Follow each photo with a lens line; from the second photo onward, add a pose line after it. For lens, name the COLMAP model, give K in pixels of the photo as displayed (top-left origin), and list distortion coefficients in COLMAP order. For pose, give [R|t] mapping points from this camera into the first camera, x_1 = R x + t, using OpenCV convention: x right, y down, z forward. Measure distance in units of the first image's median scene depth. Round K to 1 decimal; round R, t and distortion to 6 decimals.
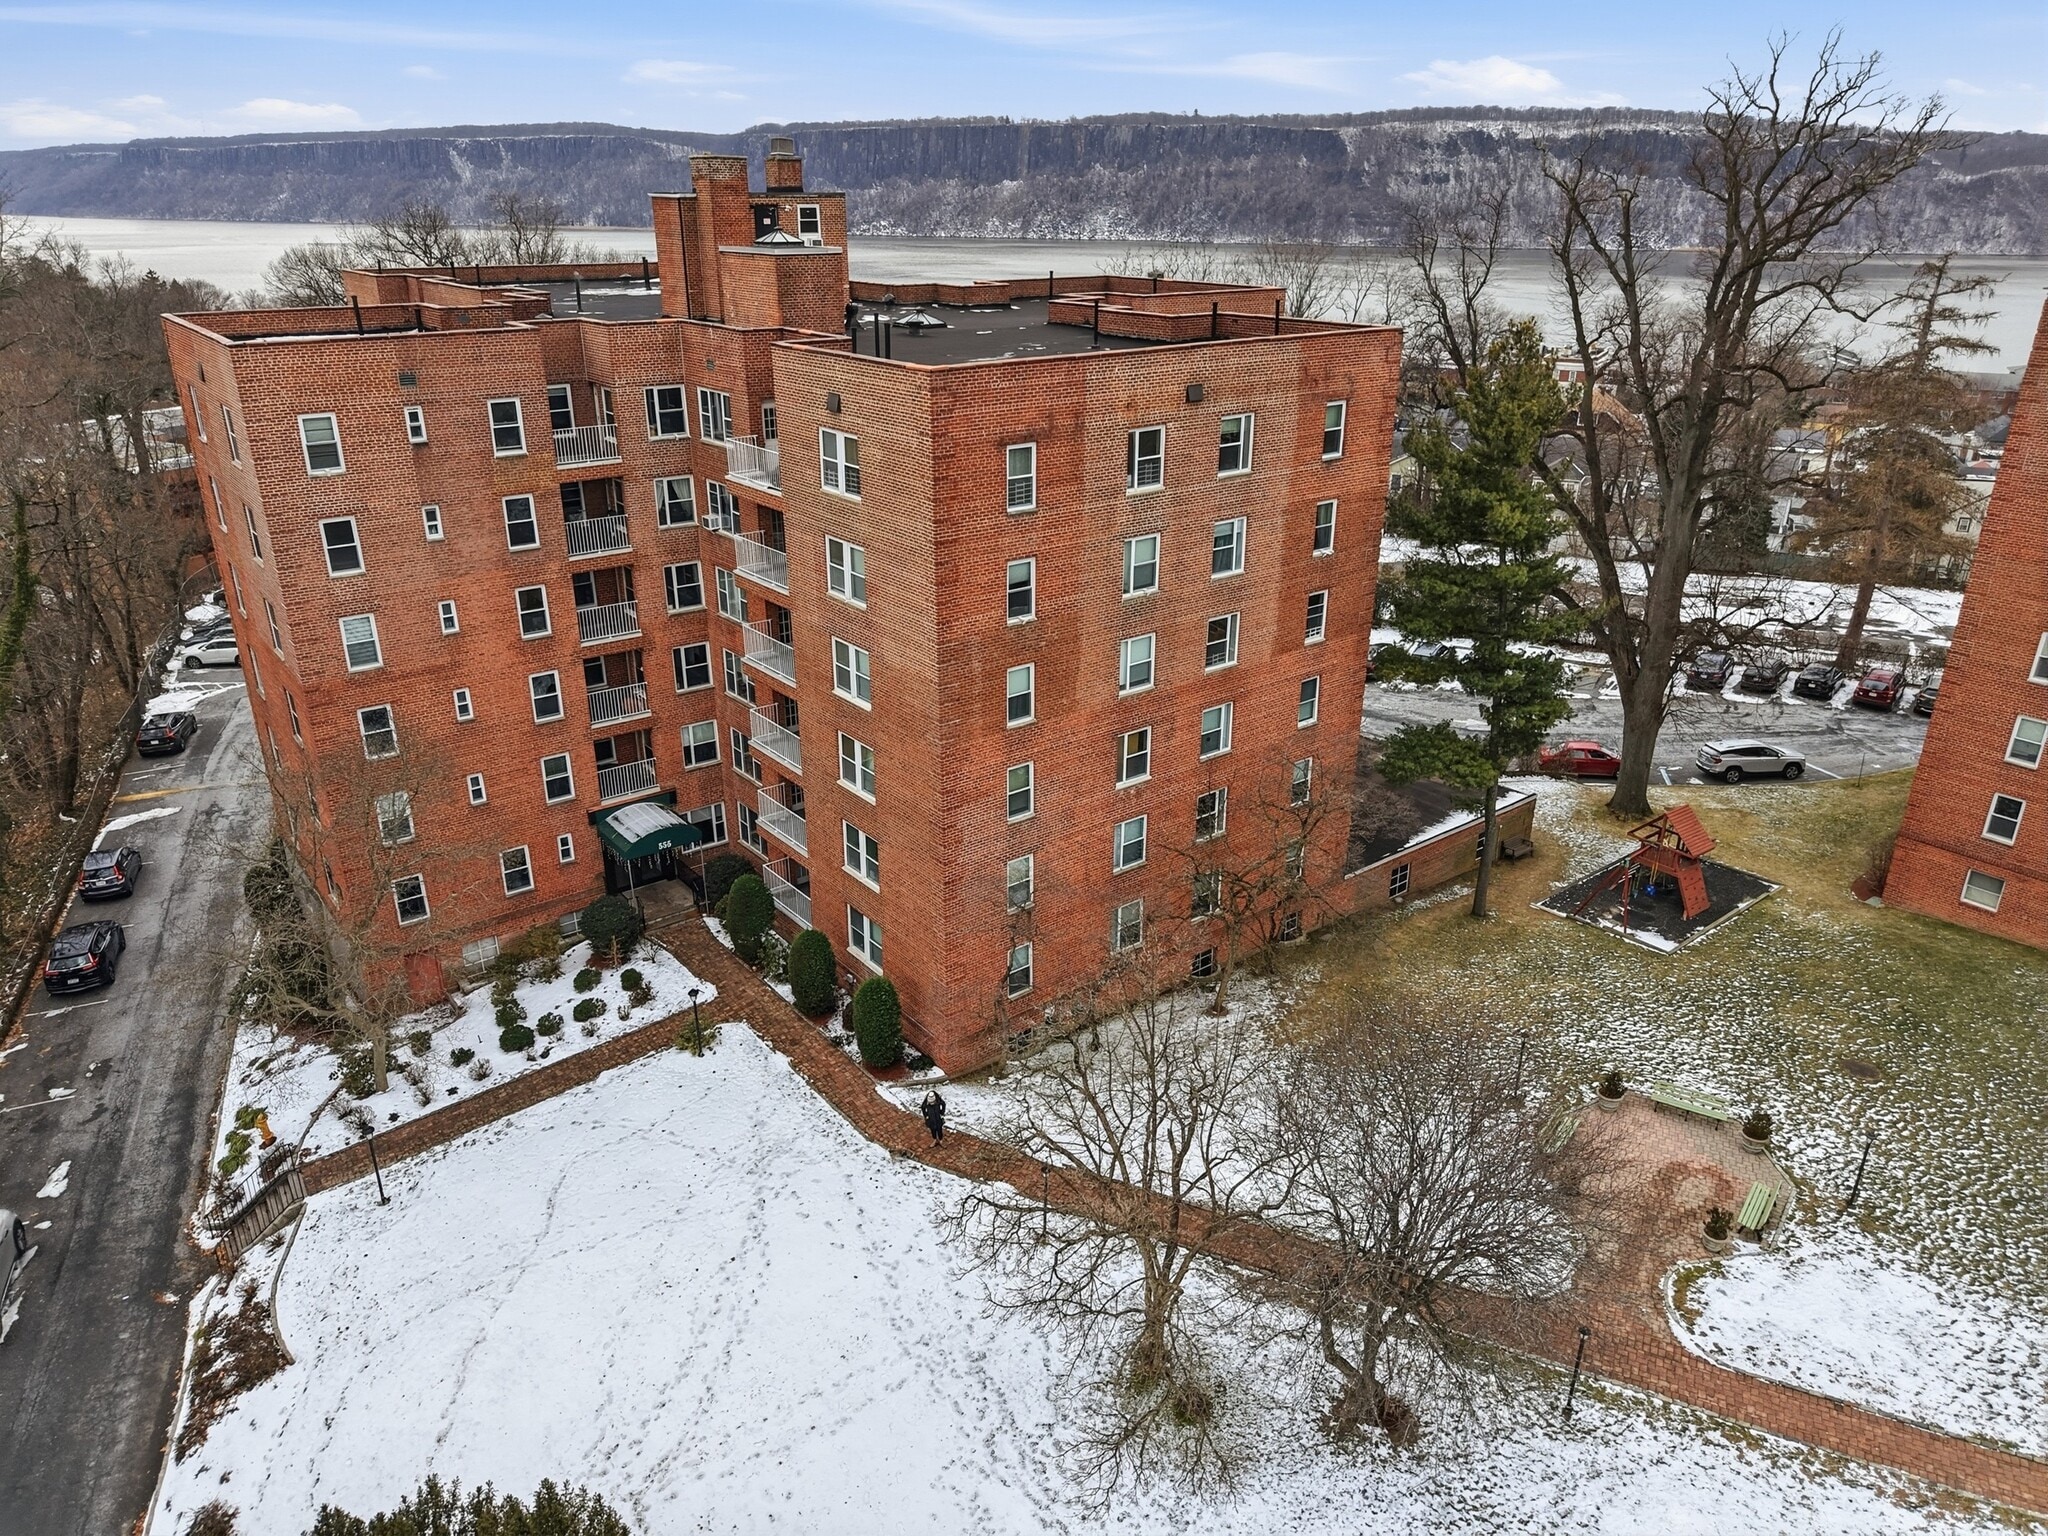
lens RADIAL K [[1363.1, 0, 1034.0], [0, 1363.1, 776.6], [0, 0, 1]] dist [0.011835, -0.015990]
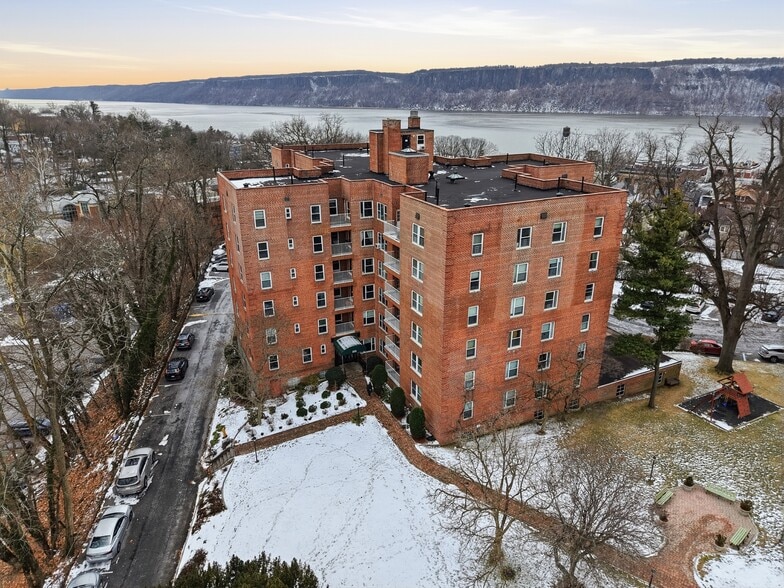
lens RADIAL K [[521.8, 0, 395.8], [0, 521.8, 297.3], [0, 0, 1]] dist [0.011835, -0.015990]
pose [[0.975646, 0.073839, -0.206548, 0.048040], [-0.080847, 0.996396, -0.025683, -0.051471], [0.203907, 0.041756, 0.978099, -0.108495]]
